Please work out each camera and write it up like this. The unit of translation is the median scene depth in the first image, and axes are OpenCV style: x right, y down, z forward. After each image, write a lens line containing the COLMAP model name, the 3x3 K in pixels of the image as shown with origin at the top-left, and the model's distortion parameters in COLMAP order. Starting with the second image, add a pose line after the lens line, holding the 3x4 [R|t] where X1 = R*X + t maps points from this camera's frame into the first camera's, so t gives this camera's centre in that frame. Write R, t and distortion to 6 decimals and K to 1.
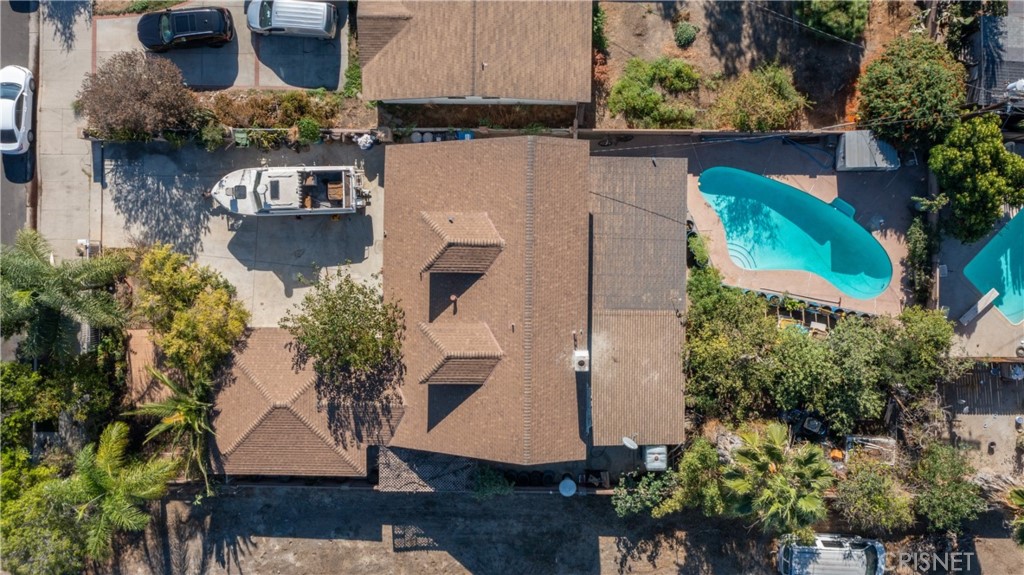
lens RADIAL K [[900.5, 0, 520.5], [0, 900.5, 281.9], [0, 0, 1]] dist [-0.016528, 0.014663]
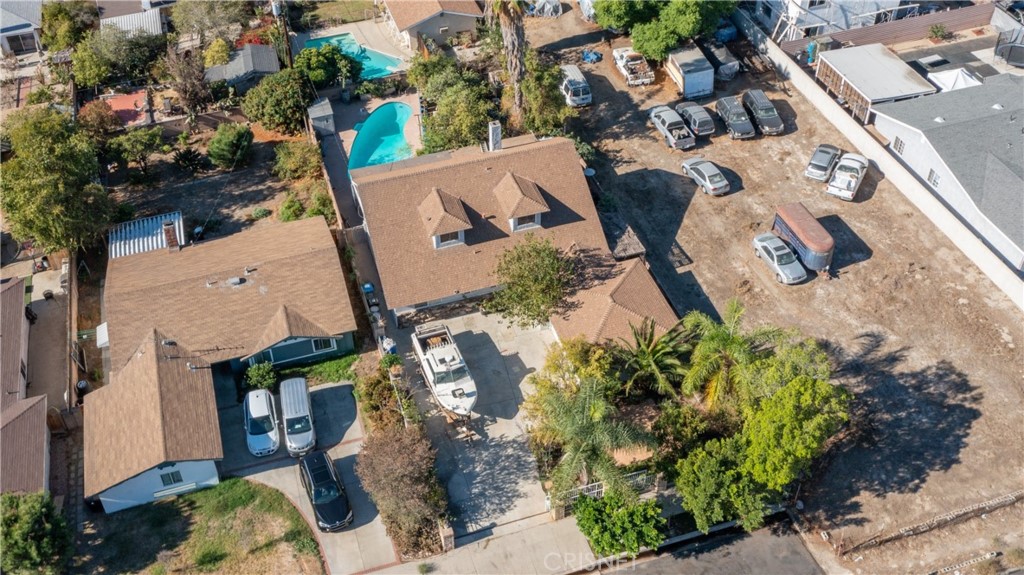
lens RADIAL K [[1015.2, 0, 516.0], [0, 1015.2, 291.4], [0, 0, 1]] dist [-0.014067, 0.000000]
pose [[-0.324886, -0.620919, 0.713379, -1.158191], [0.944708, -0.248510, 0.213937, -0.270218], [0.044444, 0.743440, 0.667324, 0.049379]]
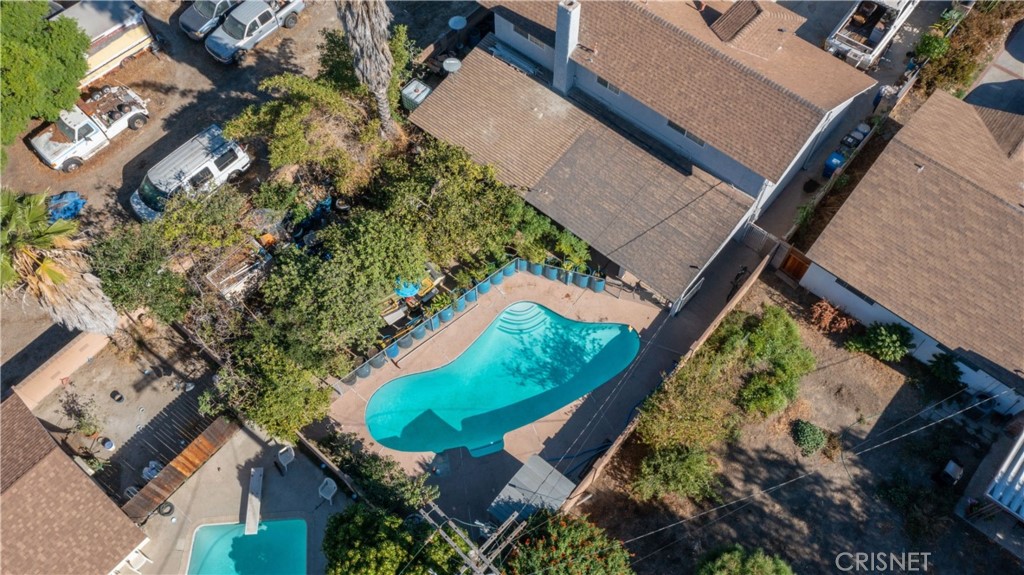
lens RADIAL K [[769.2, 0, 520.5], [0, 769.2, 269.0], [0, 0, 1]] dist [-0.009192, 0.011497]
pose [[-0.641380, 0.692174, -0.330950, 0.445747], [-0.766922, -0.566308, 0.301873, -0.207943], [0.021529, 0.447428, 0.894061, 0.381487]]
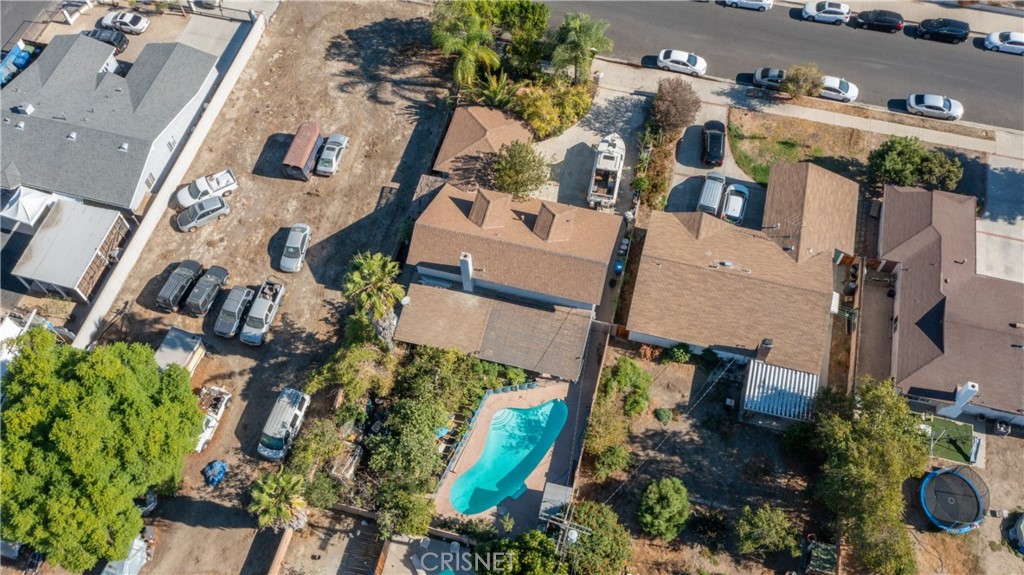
lens RADIAL K [[802.0, 0, 507.0], [0, 802.0, 270.5], [0, 0, 1]] dist [-0.010851, 0.000792]
pose [[-0.245944, 0.857016, -0.452808, 0.626144], [-0.969097, -0.208241, 0.132235, -0.155470], [0.019034, 0.471337, 0.881748, -0.236143]]
